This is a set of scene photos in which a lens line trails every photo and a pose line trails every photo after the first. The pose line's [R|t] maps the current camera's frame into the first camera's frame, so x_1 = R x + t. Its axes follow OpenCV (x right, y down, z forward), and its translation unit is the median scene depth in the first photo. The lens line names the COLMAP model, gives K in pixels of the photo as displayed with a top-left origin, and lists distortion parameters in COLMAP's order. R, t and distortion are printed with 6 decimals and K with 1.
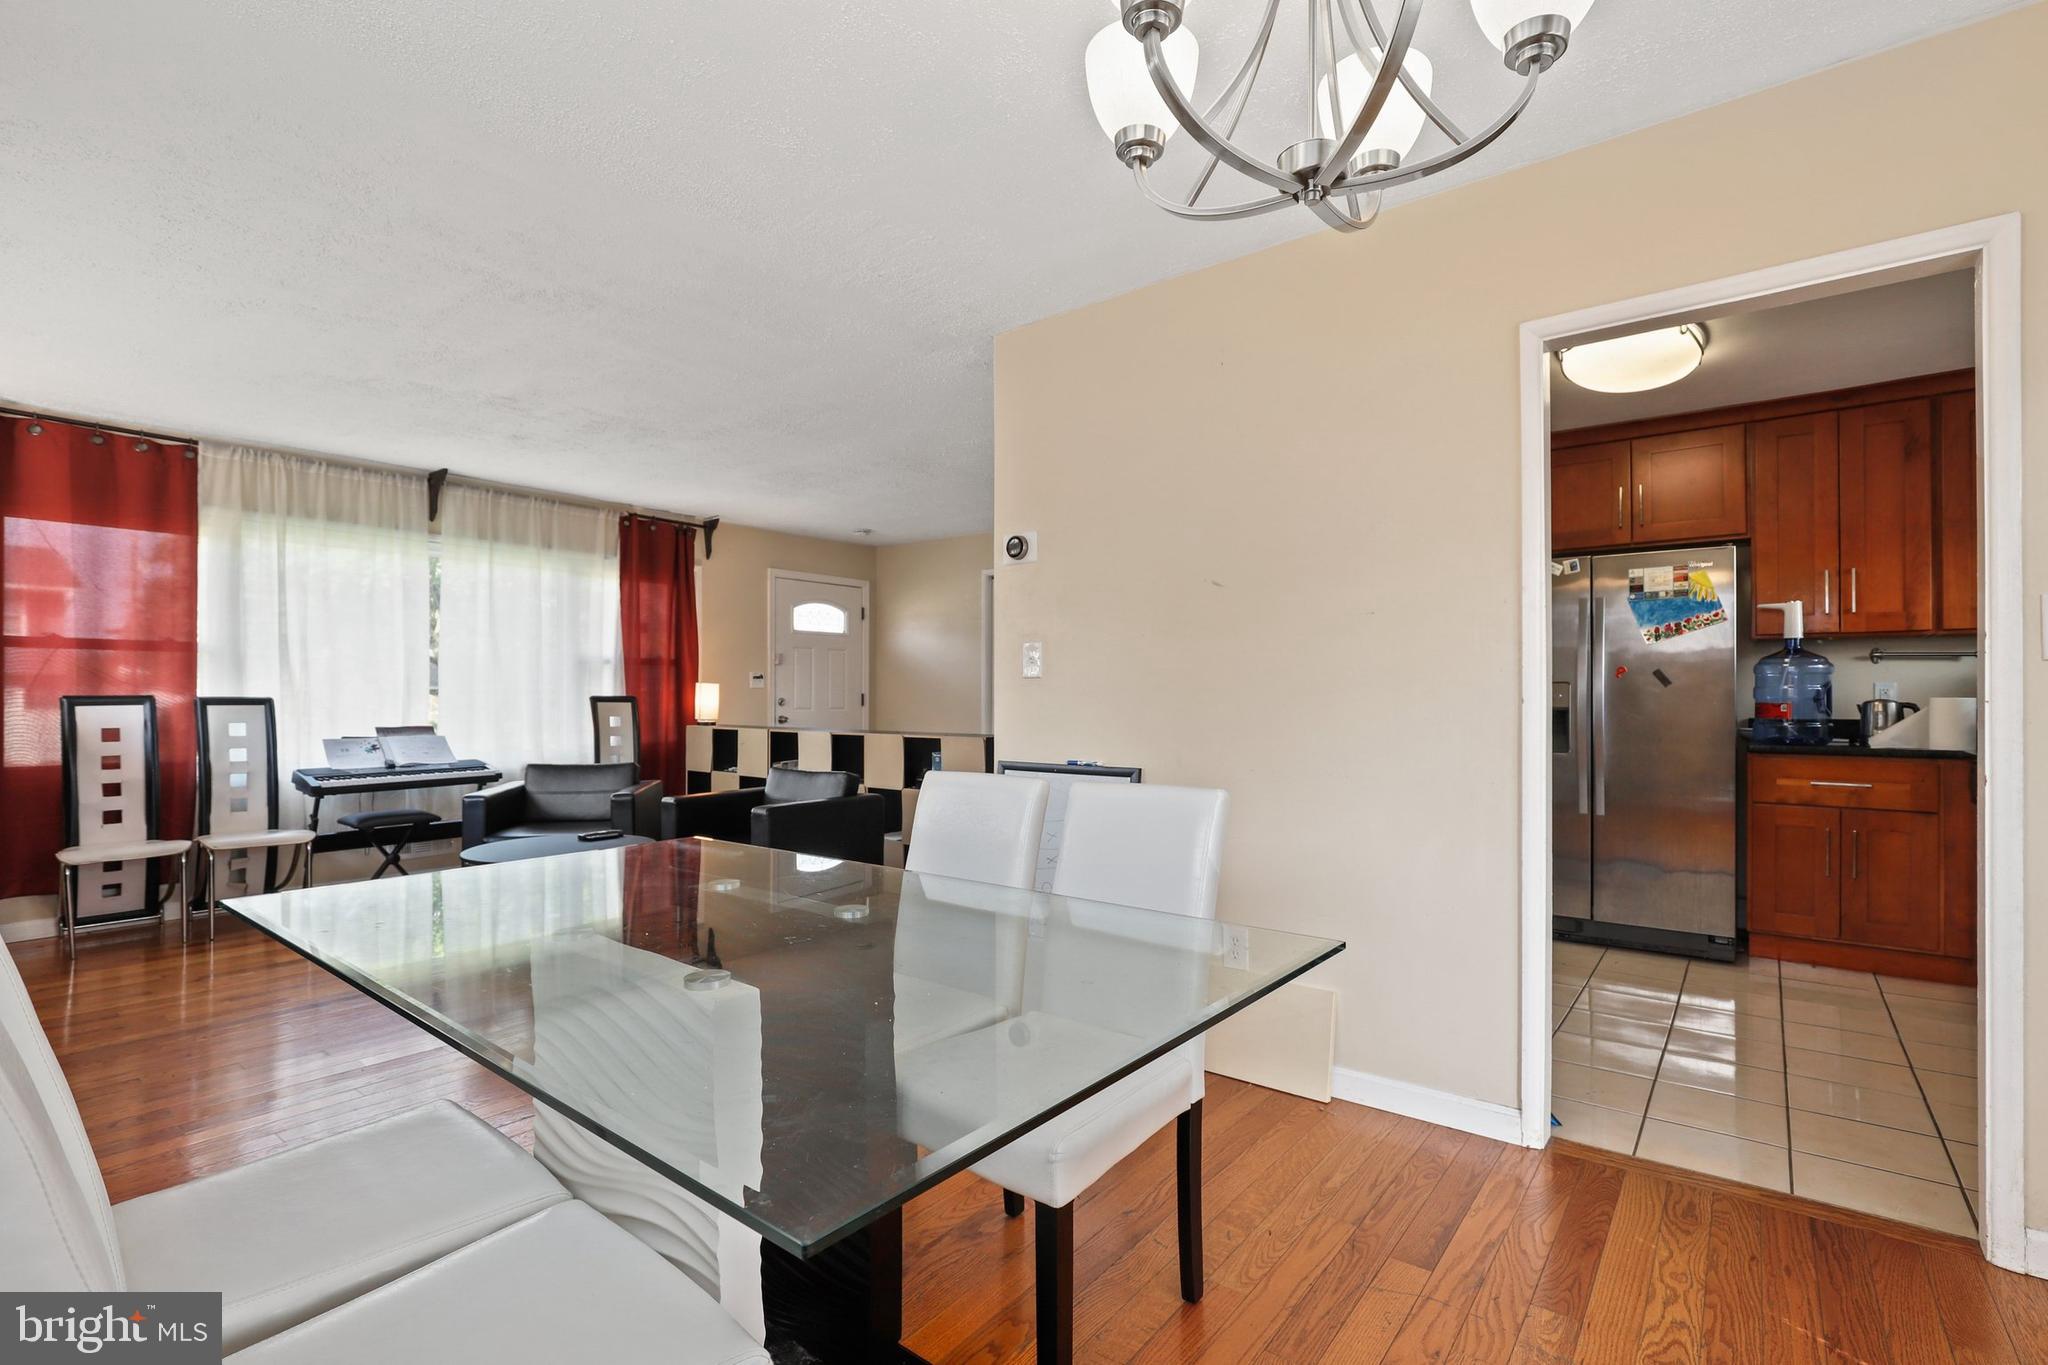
lens RADIAL K [[943.5, 0, 1029.3], [0, 943.5, 694.9], [0, 0, 1]] dist [-0.022405, 0.007527]
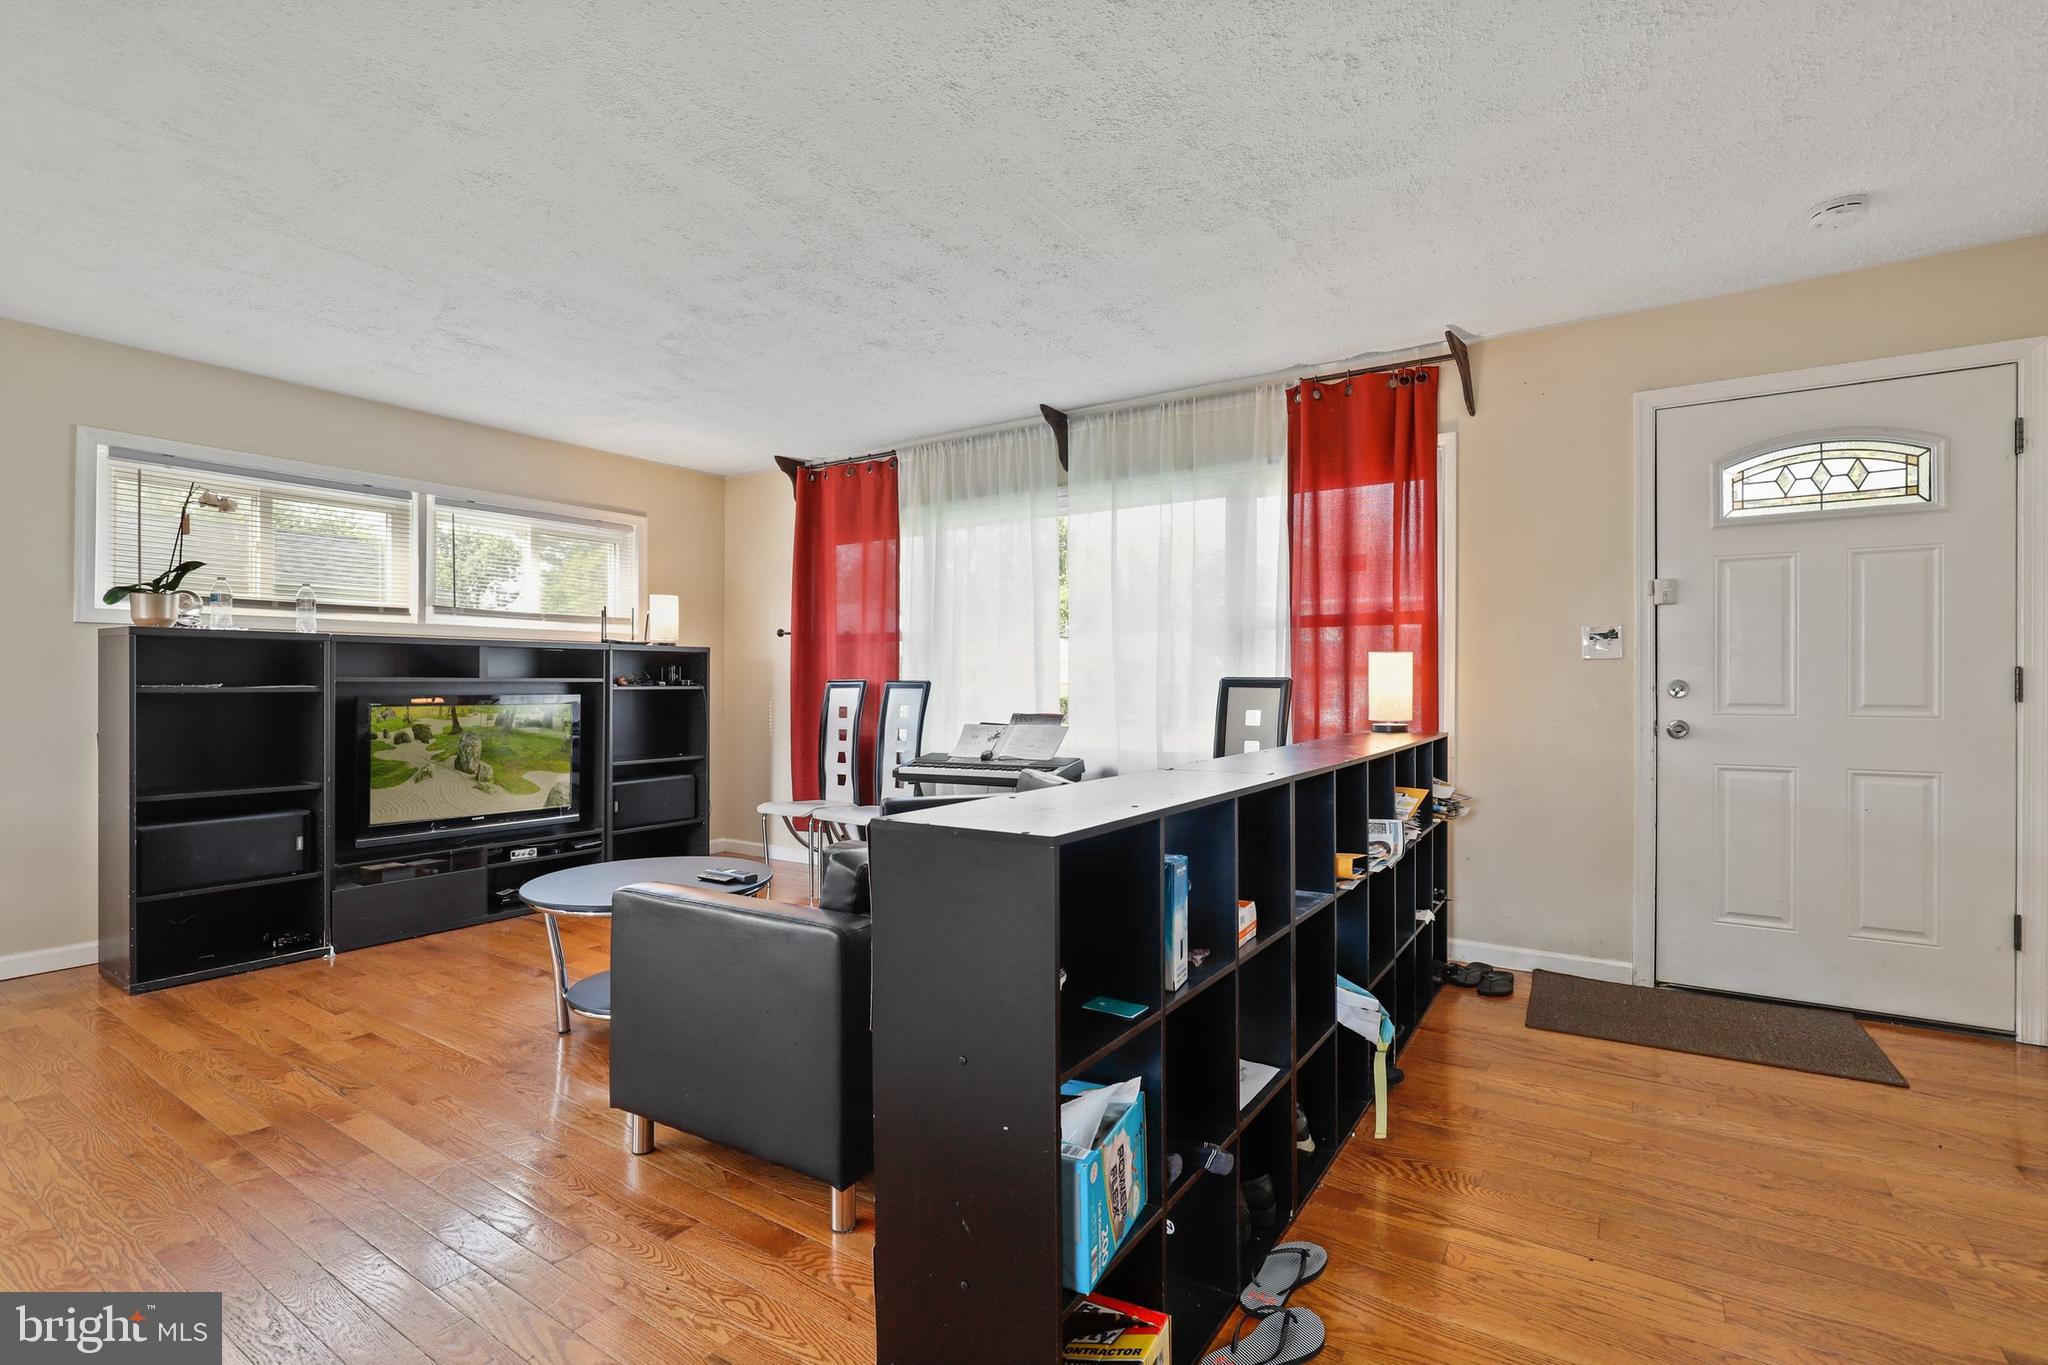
lens RADIAL K [[943.5, 0, 1026.3], [0, 943.5, 685.6], [0, 0, 1]] dist [-0.022405, 0.007527]
pose [[0.082439, 0.000548, -0.996596, 0.239198], [0.004325, 0.999990, 0.000908, 0.007455], [0.996587, -0.004385, 0.082435, 1.057708]]
